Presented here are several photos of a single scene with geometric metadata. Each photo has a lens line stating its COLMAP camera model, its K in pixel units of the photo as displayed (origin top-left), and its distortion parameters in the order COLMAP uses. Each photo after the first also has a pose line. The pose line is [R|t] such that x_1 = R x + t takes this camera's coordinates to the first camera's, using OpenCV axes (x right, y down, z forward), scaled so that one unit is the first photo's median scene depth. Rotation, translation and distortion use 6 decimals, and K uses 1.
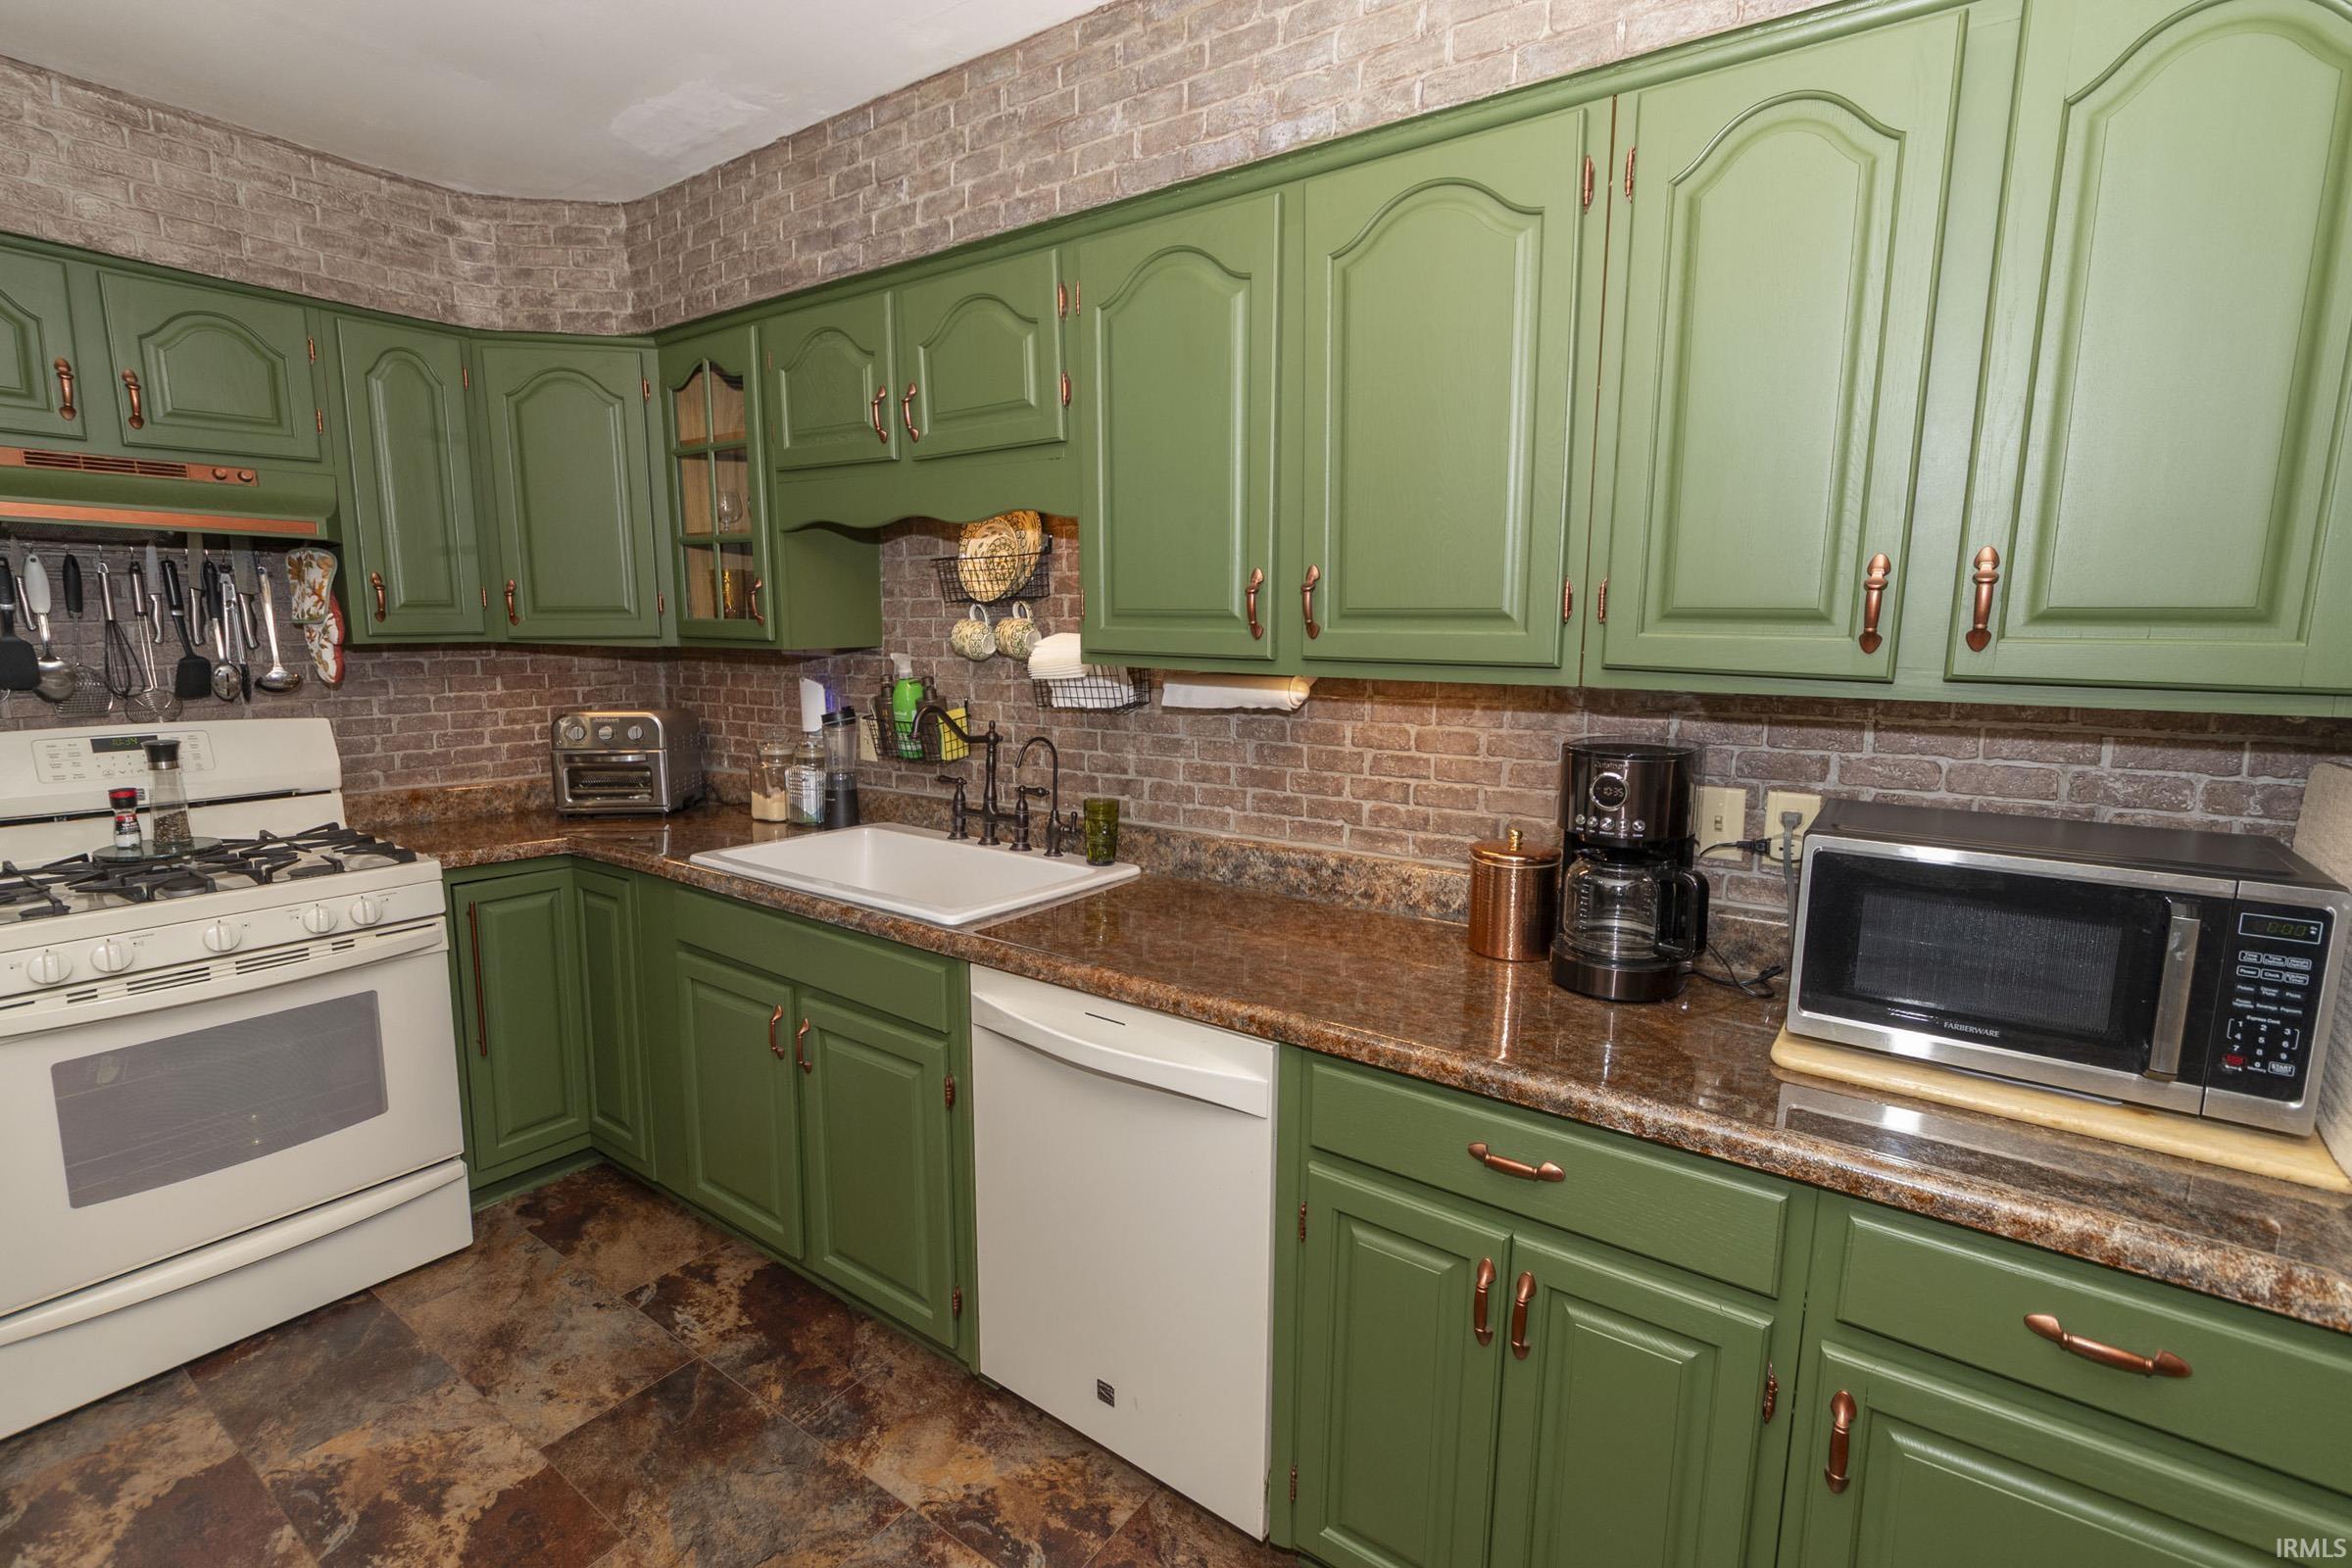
lens RADIAL K [[1069.4, 0, 1177.0], [0, 1069.4, 772.0], [0, 0, 1]] dist [0.001952, -0.001209]
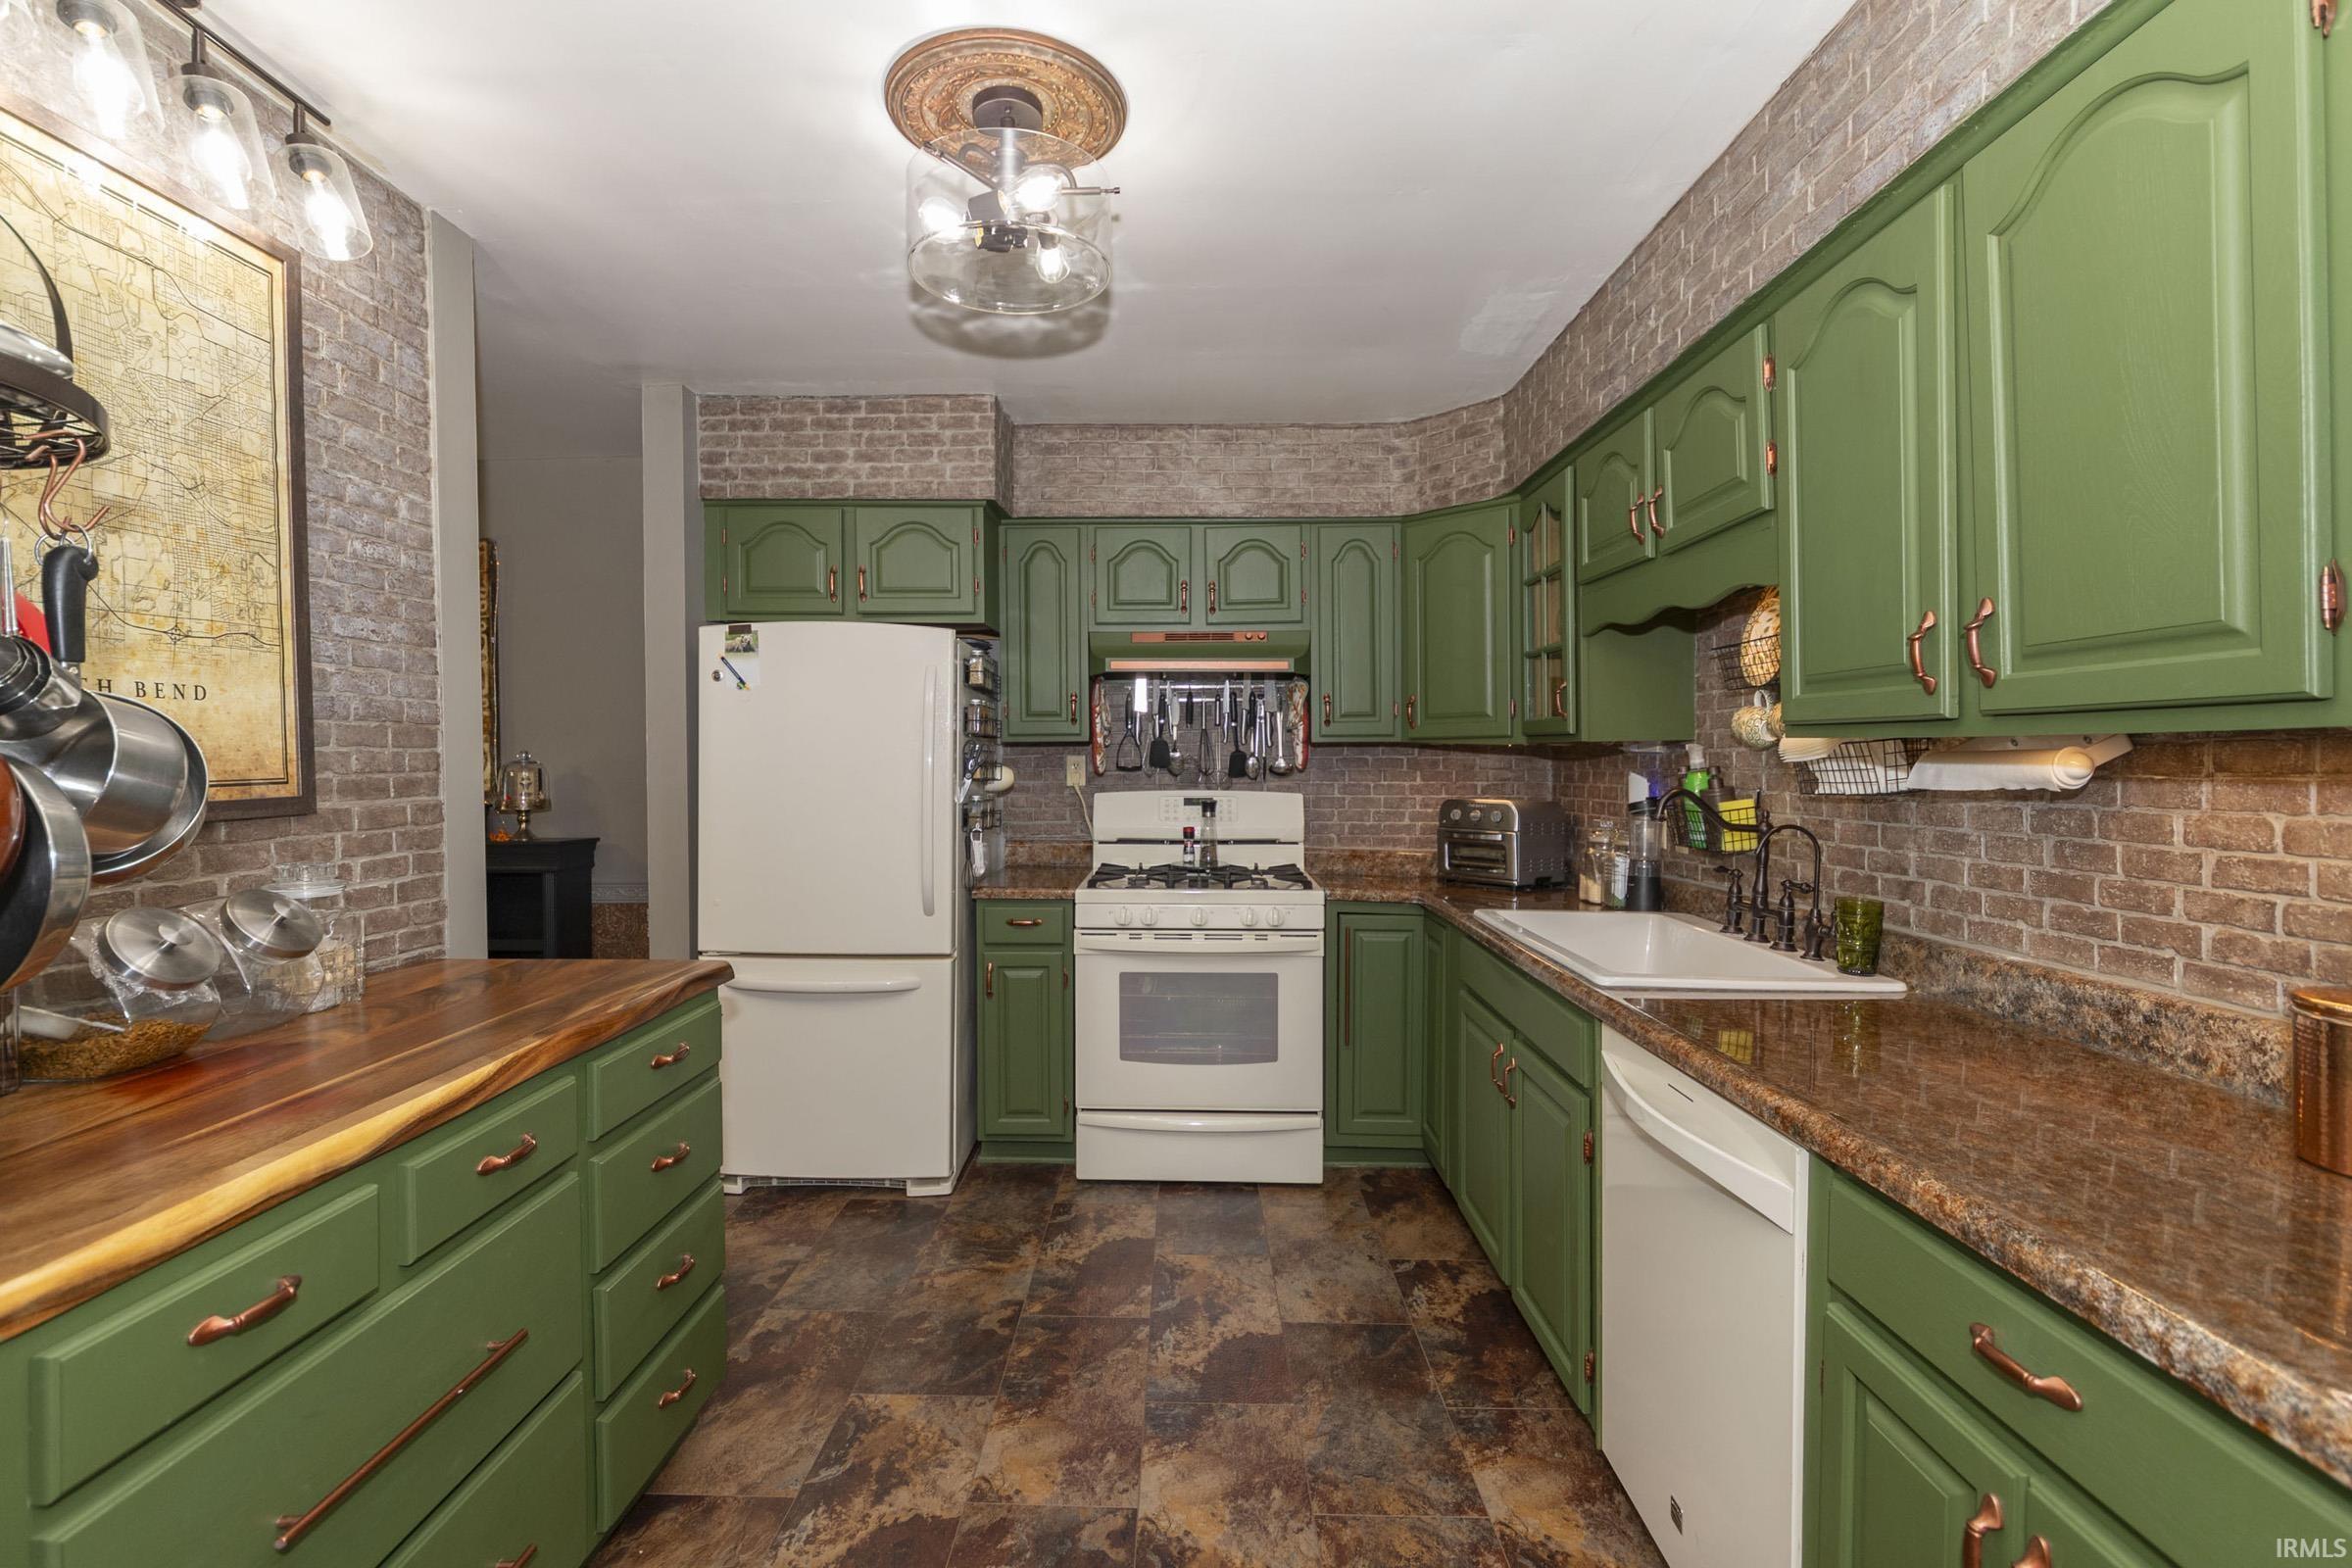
lens RADIAL K [[1047.6, 0, 1174.3], [0, 1047.6, 773.9], [0, 0, 1]] dist [-0.000415, -0.000775]
pose [[0.566948, 0.004873, -0.823739, 0.335854], [-0.108682, 0.991684, -0.068935, 0.046958], [0.816553, 0.128608, 0.562762, 0.050013]]
